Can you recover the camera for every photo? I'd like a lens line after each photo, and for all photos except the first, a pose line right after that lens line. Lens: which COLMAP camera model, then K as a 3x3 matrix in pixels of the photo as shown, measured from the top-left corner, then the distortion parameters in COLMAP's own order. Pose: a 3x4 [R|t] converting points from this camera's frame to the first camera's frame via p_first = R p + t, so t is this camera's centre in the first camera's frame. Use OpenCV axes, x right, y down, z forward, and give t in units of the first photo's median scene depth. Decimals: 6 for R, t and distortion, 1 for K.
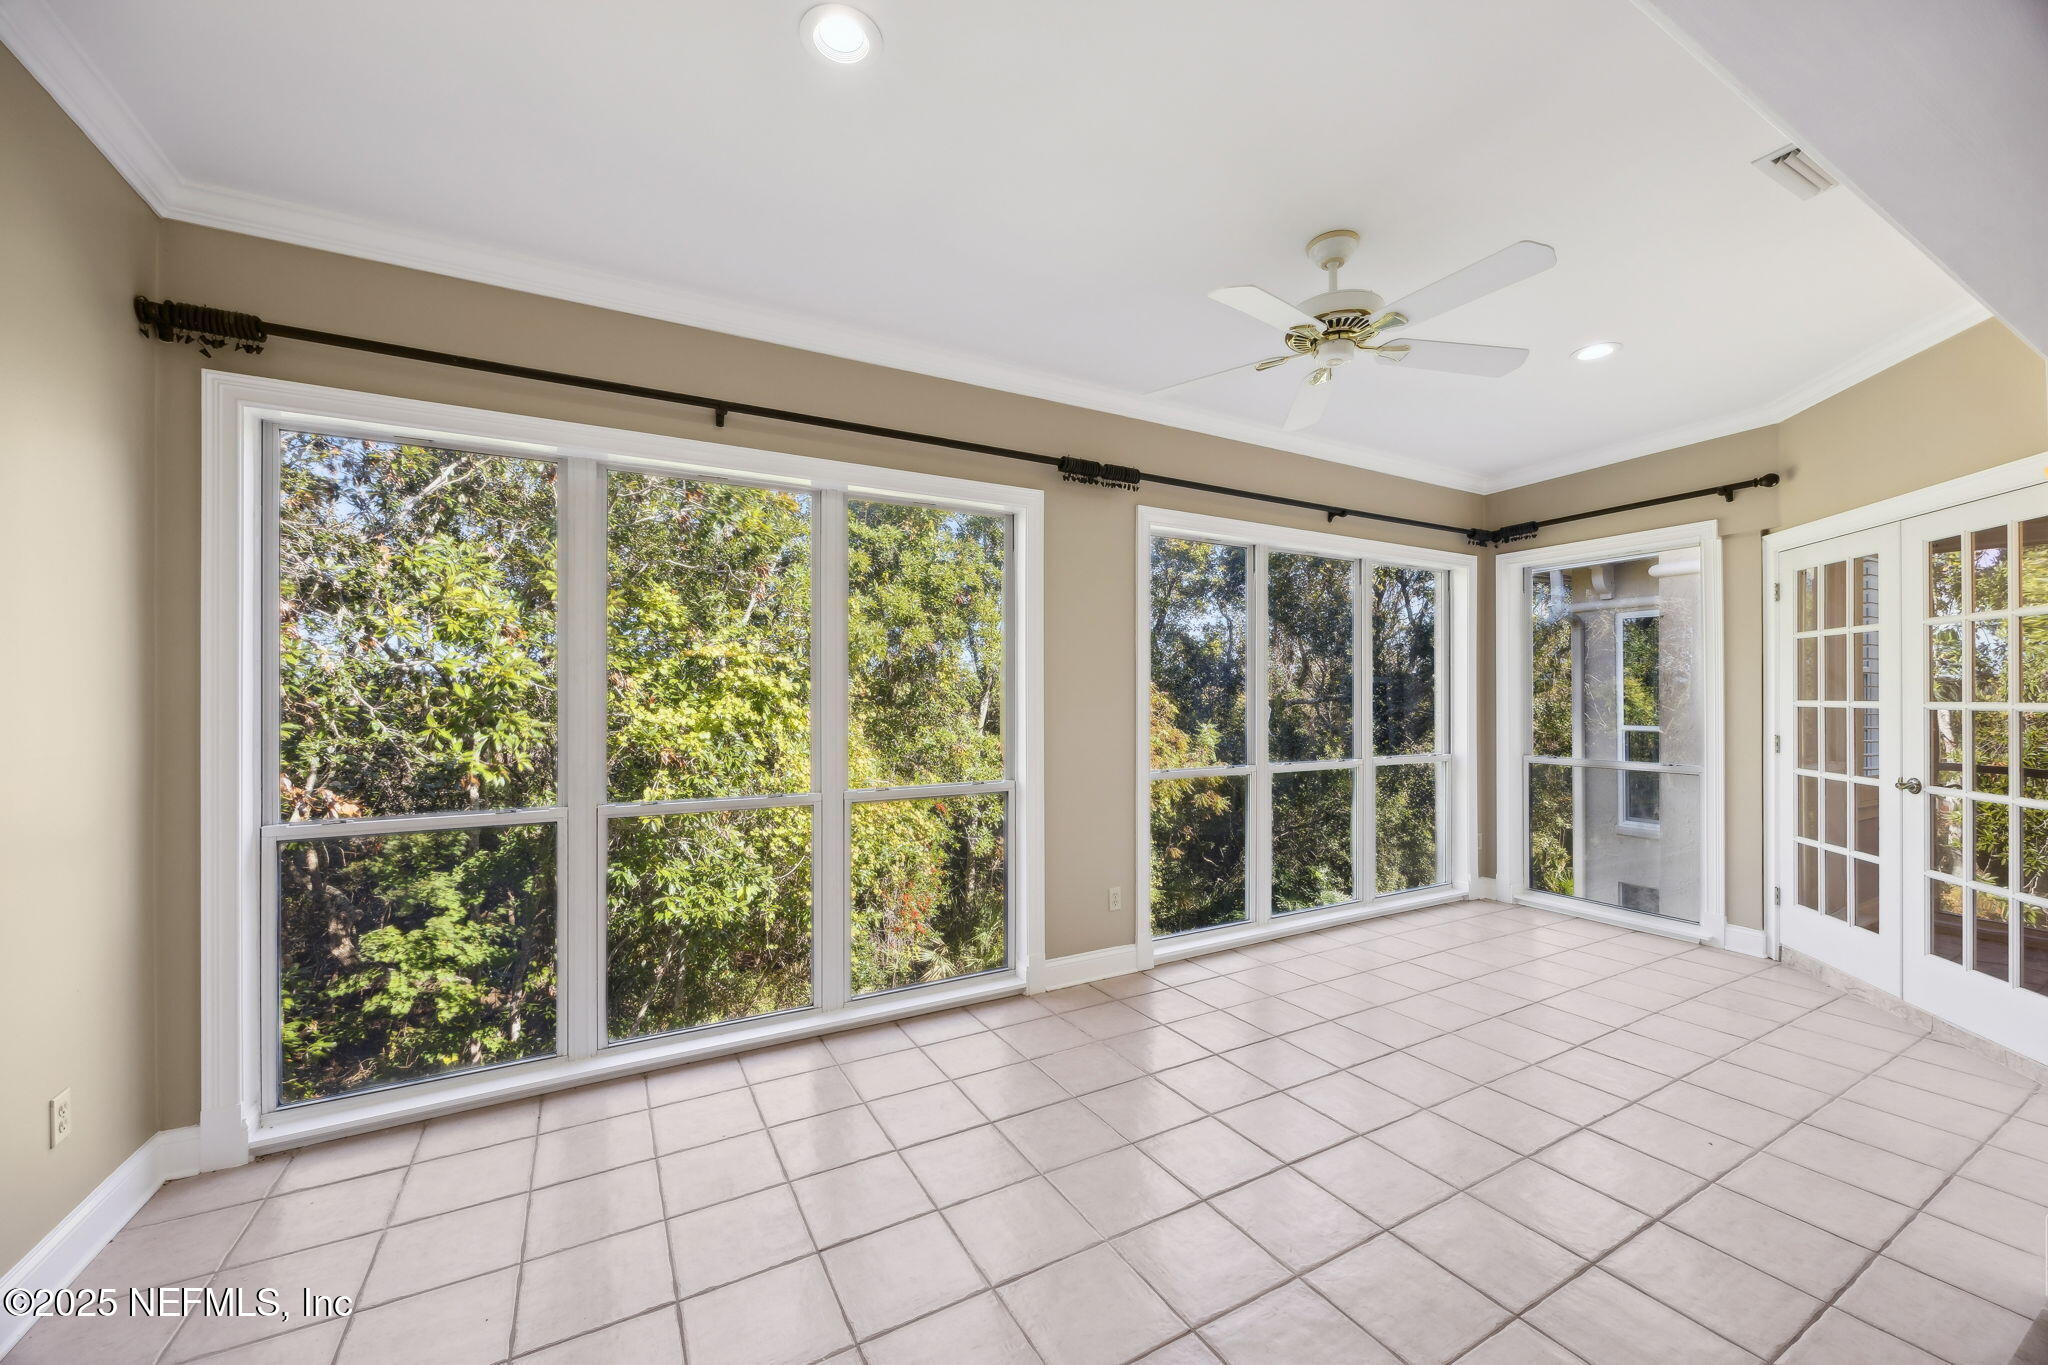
lens RADIAL K [[781.9, 0, 1027.9], [0, 781.9, 700.1], [0, 0, 1]] dist [-0.001250, 0.000149]
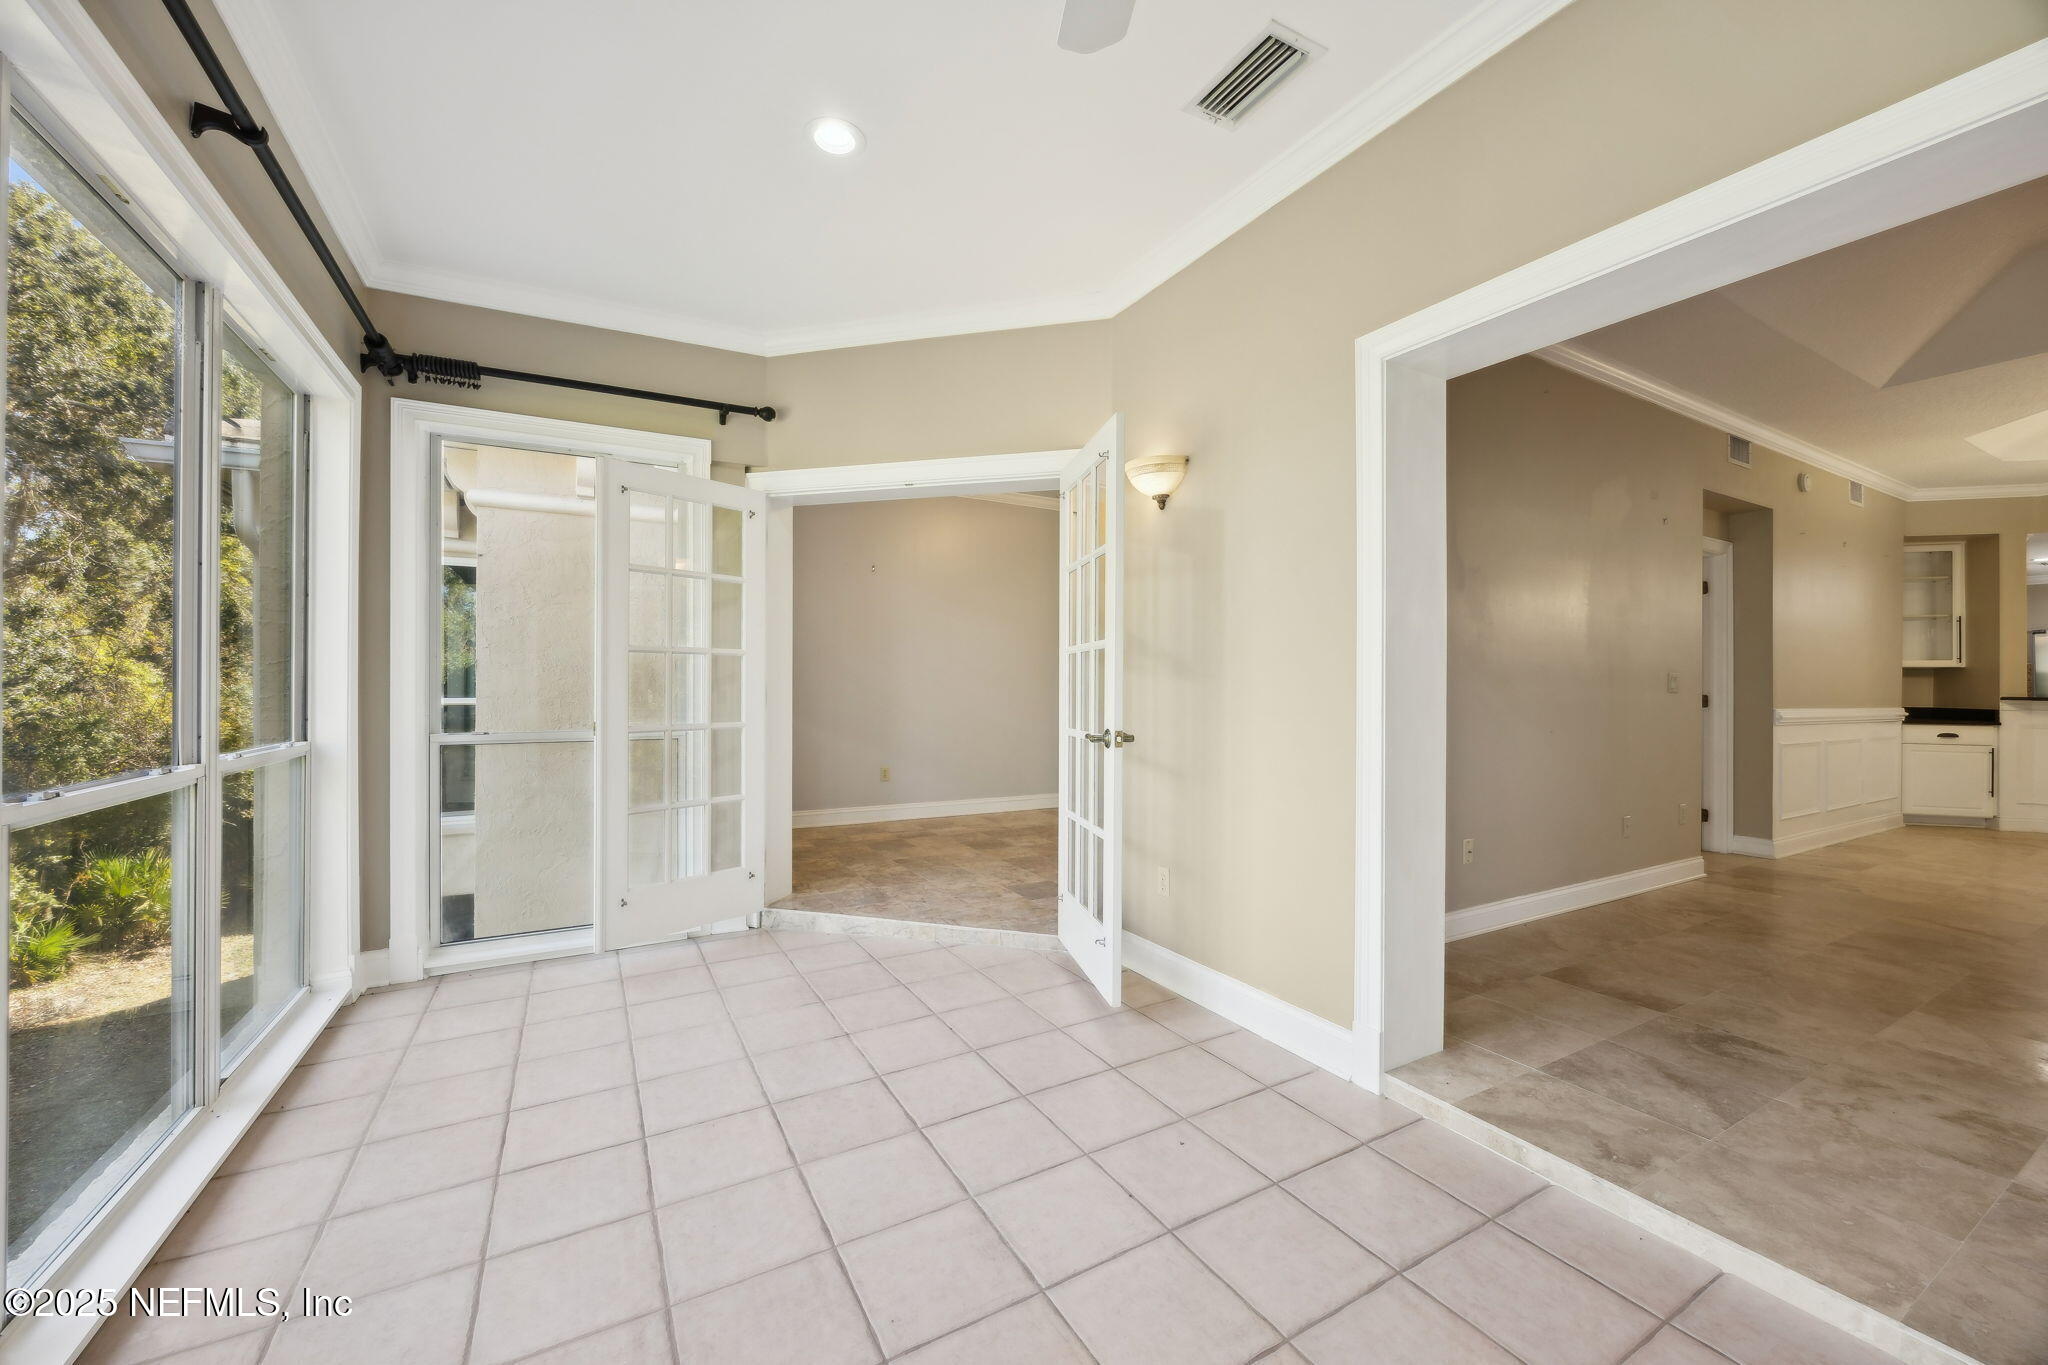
lens RADIAL K [[781.9, 0, 1016.8], [0, 781.9, 679.5], [0, 0, 1]] dist [-0.001250, 0.000149]
pose [[-0.013113, 0.005558, 0.999899, 0.008275], [-0.003989, 0.999976, -0.005610, 0.029016], [-0.999906, -0.004062, -0.013090, 0.509506]]
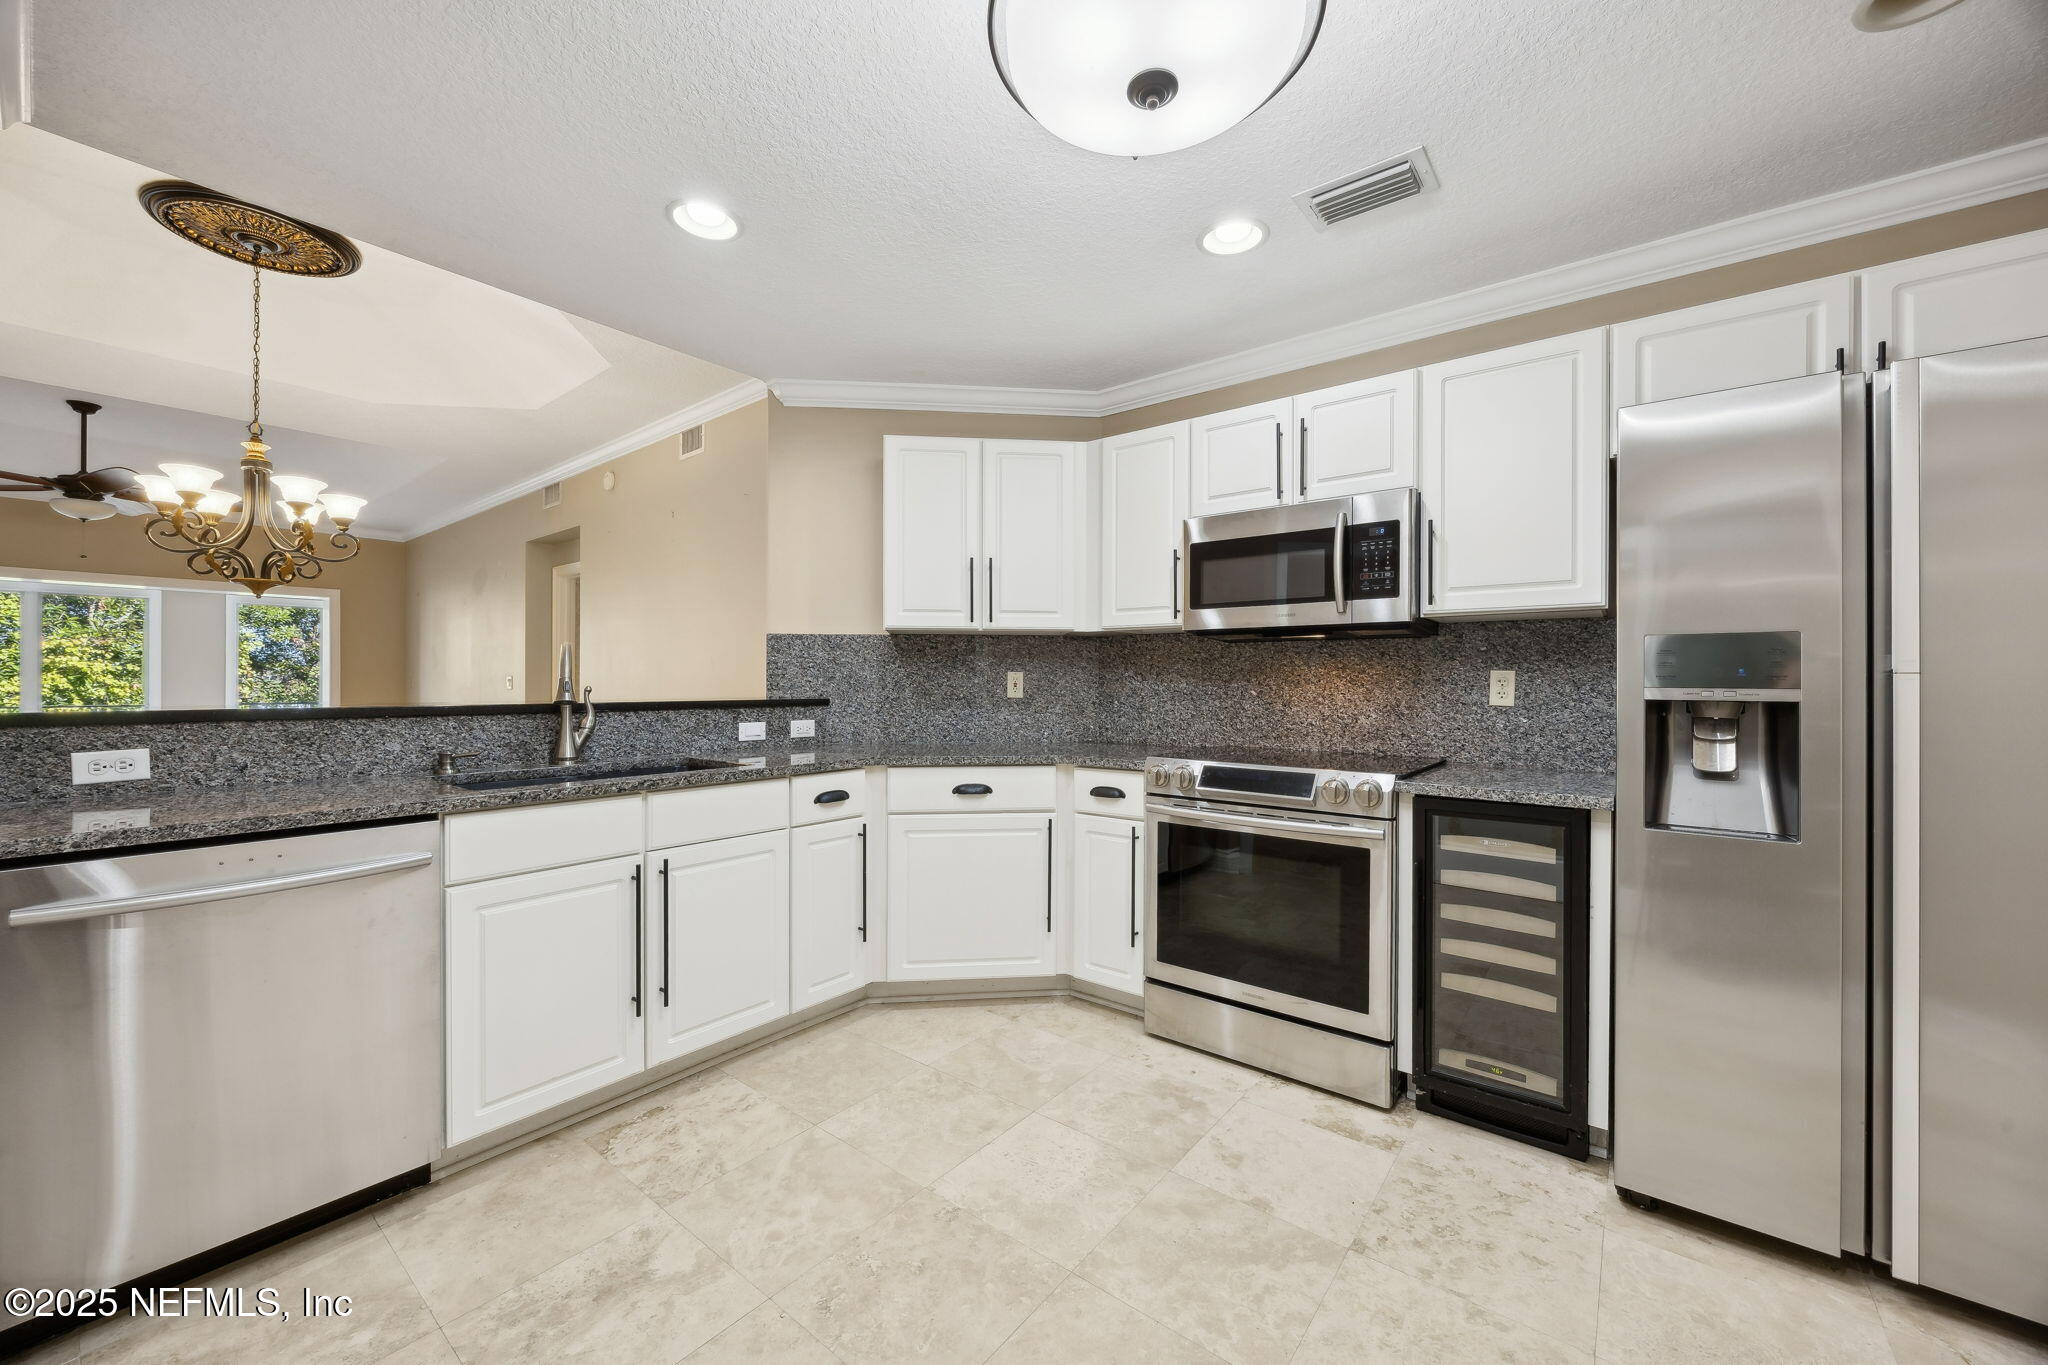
lens RADIAL K [[781.9, 0, 1024.2], [0, 781.9, 684.9], [0, 0, 1]] dist [-0.001250, 0.000149]
pose [[0.924221, 0.001084, 0.381856, 1.062480], [0.000287, 0.999994, -0.003533, 0.032945], [-0.381857, 0.003375, 0.924215, -1.560053]]
